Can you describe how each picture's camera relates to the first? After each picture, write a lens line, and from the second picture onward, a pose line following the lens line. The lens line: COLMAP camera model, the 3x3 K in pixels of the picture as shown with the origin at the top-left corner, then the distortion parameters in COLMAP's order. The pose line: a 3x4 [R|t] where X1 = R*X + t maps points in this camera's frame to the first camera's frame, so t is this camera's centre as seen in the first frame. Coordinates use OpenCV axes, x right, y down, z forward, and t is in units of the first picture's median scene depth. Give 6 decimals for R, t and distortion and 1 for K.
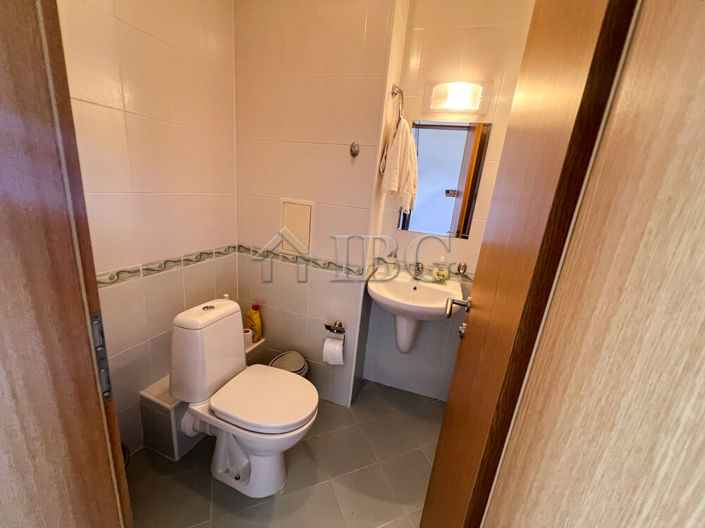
lens RADIAL K [[283.7, 0, 353.1], [0, 283.7, 262.8], [0, 0, 1]] dist [0.000368, -0.000517]
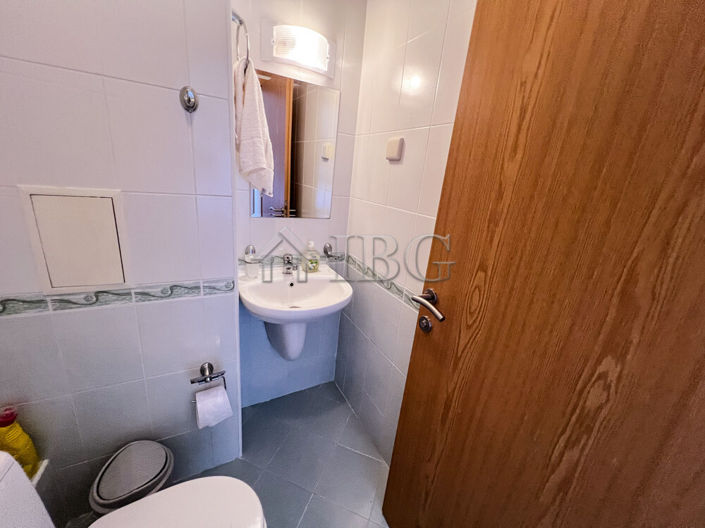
lens RADIAL K [[284.0, 0, 351.0], [0, 284.0, 263.8], [0, 0, 1]] dist [-0.001903, -0.000105]
pose [[0.685577, -0.248296, 0.684349, -0.228996], [0.165149, 0.968576, 0.185974, -0.100165], [-0.709021, -0.014480, 0.705039, 0.283595]]
